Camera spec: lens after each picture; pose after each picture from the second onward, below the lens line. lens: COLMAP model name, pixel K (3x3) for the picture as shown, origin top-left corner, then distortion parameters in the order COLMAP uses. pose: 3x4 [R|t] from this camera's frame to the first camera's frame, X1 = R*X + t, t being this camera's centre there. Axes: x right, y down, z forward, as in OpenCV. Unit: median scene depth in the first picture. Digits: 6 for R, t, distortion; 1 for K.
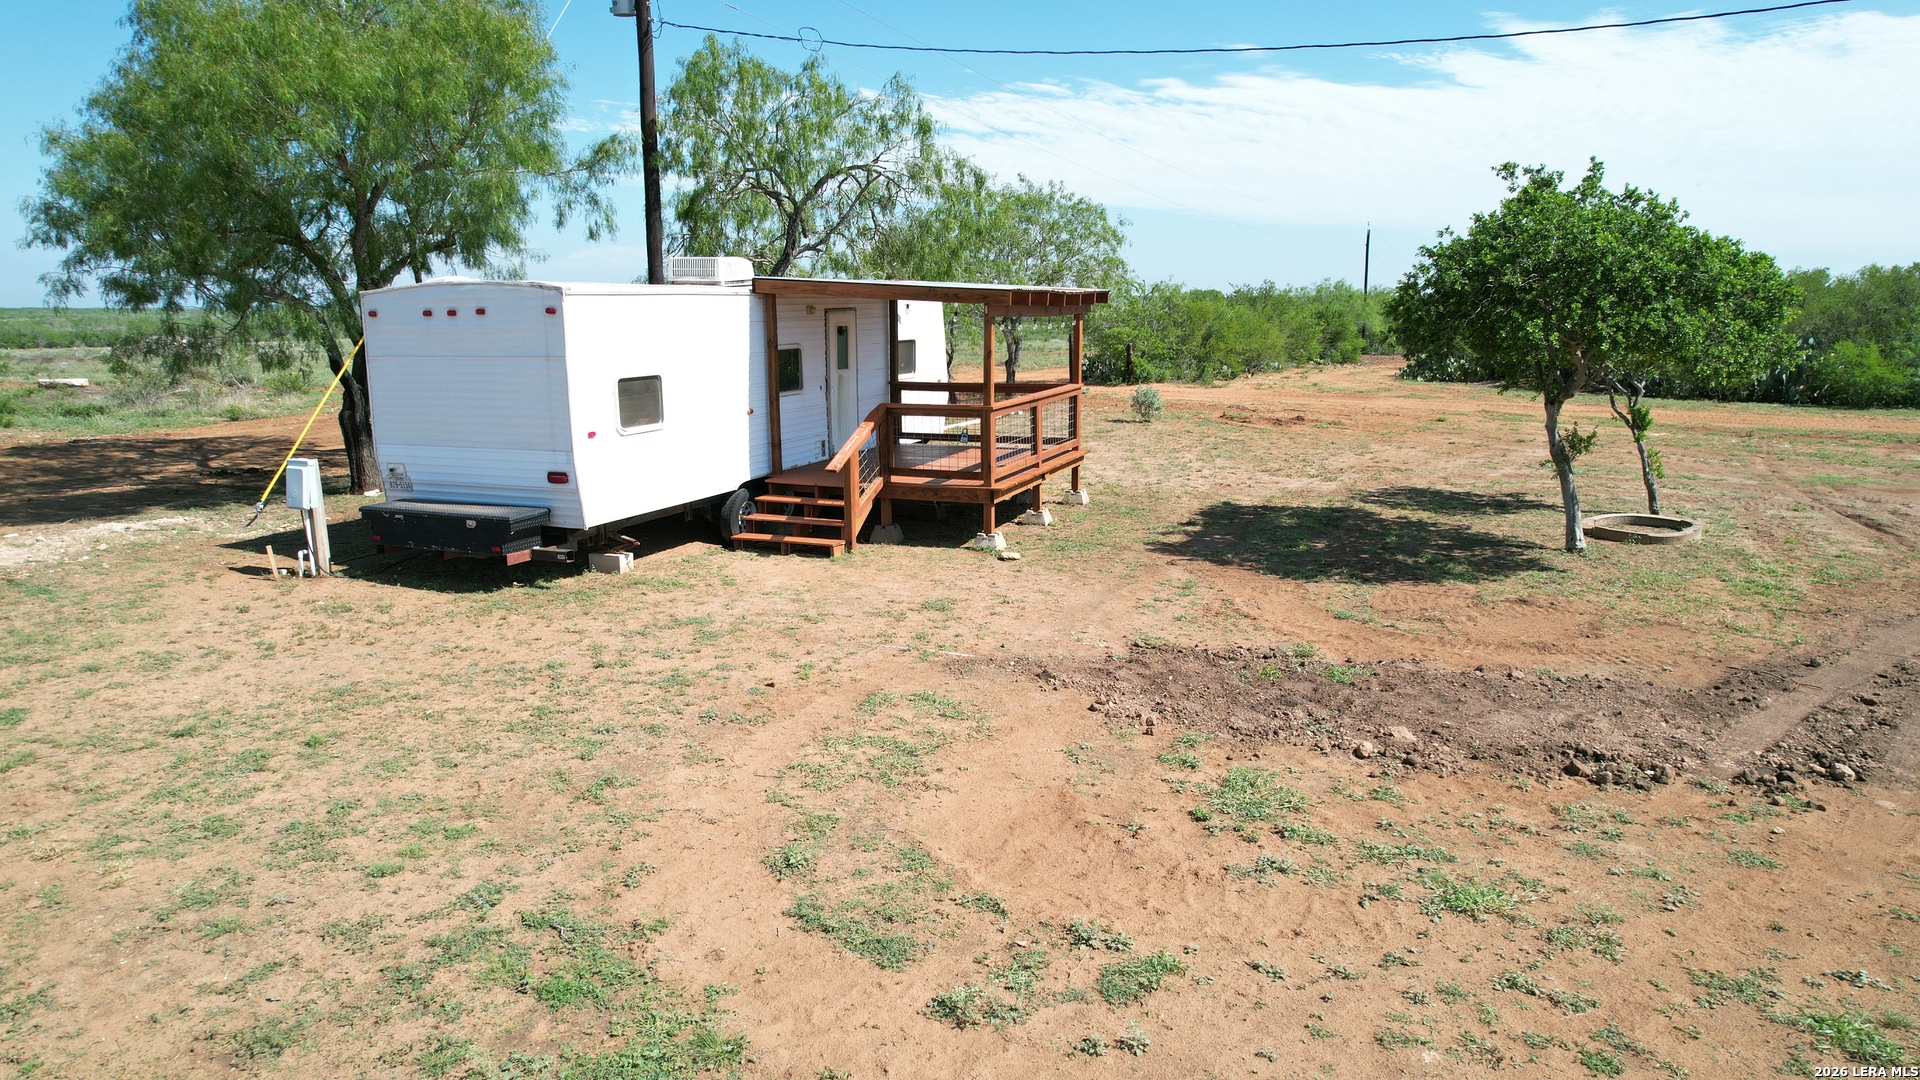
lens RADIAL K [[1248.2, 0, 970.4], [0, 1248.2, 537.2], [0, 0, 1]] dist [-0.073039, 0.061947]
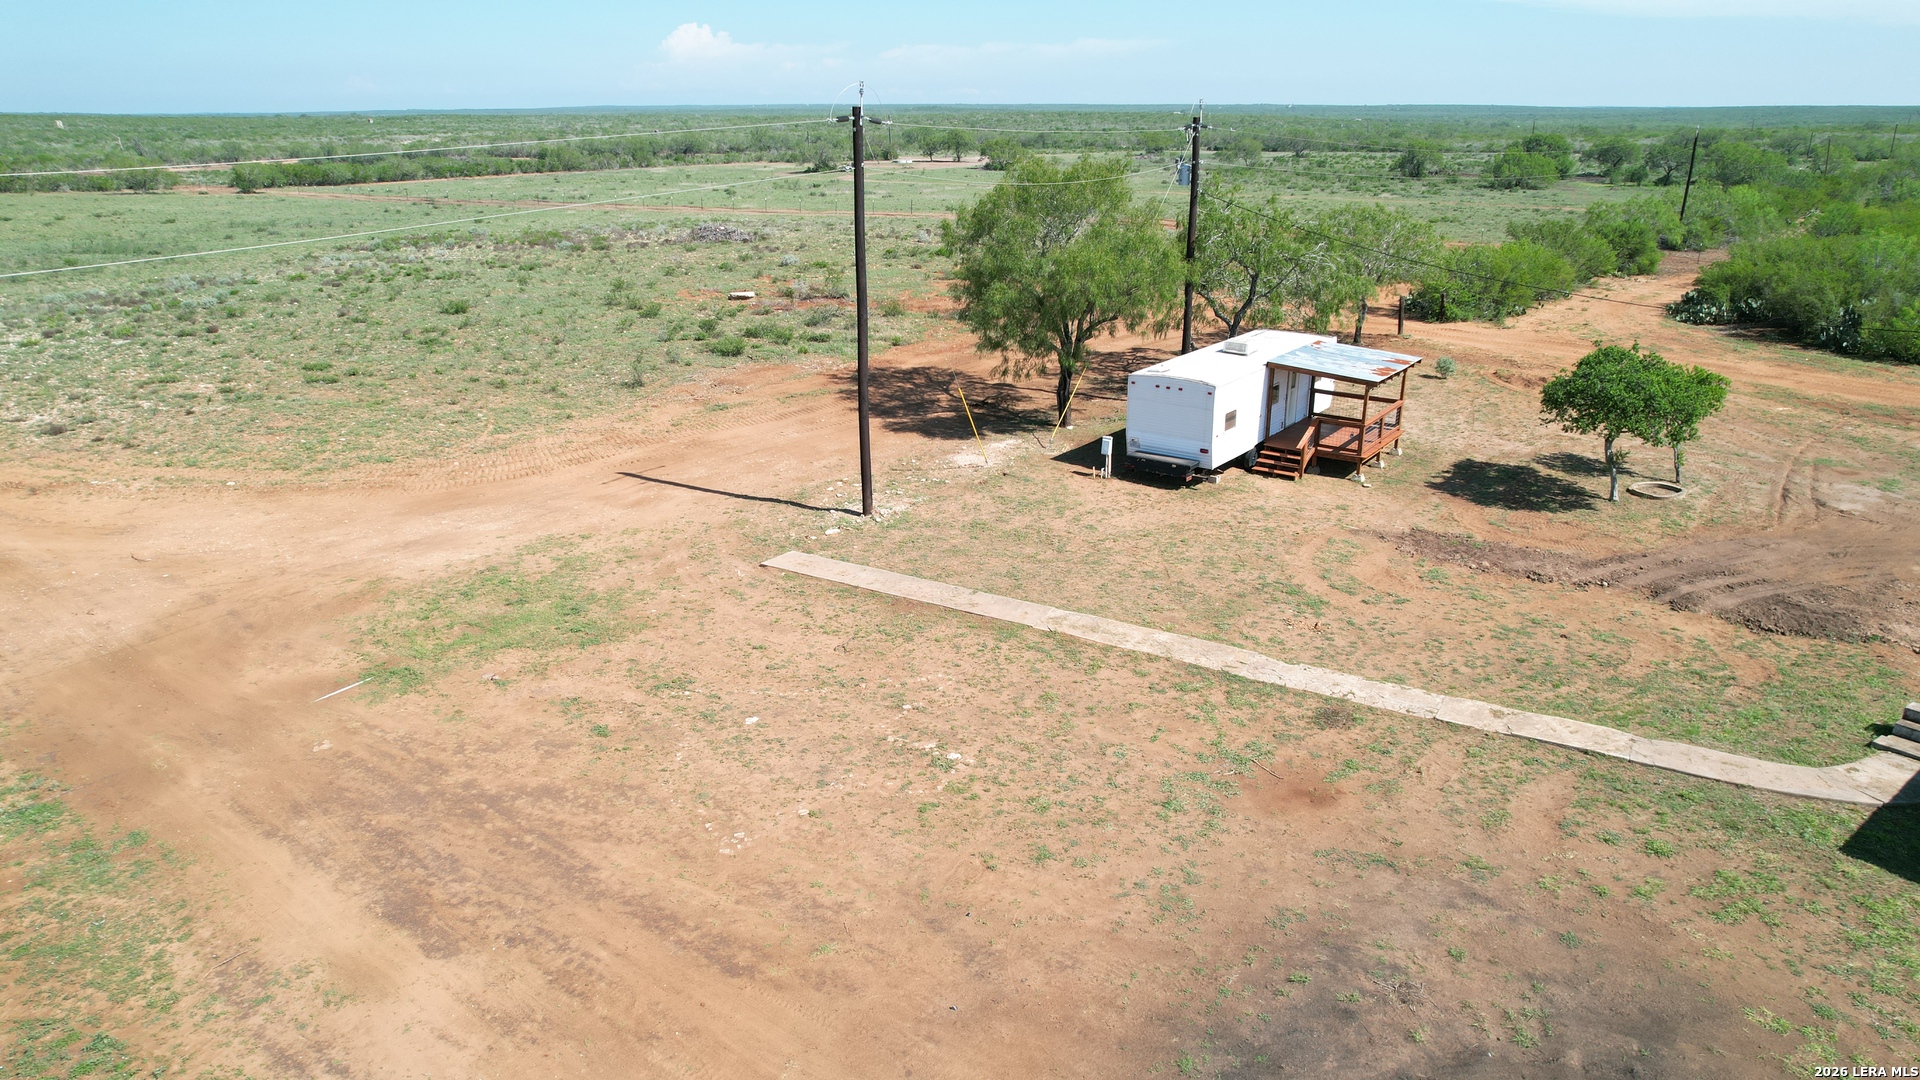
lens RADIAL K [[1248.2, 0, 949.1], [0, 1248.2, 522.1], [0, 0, 1]] dist [-0.073039, 0.061947]
pose [[0.966926, 0.081350, -0.241734, -0.199599], [-0.047368, 0.988558, 0.143209, -0.264245], [0.250619, -0.127022, 0.959716, -1.863416]]
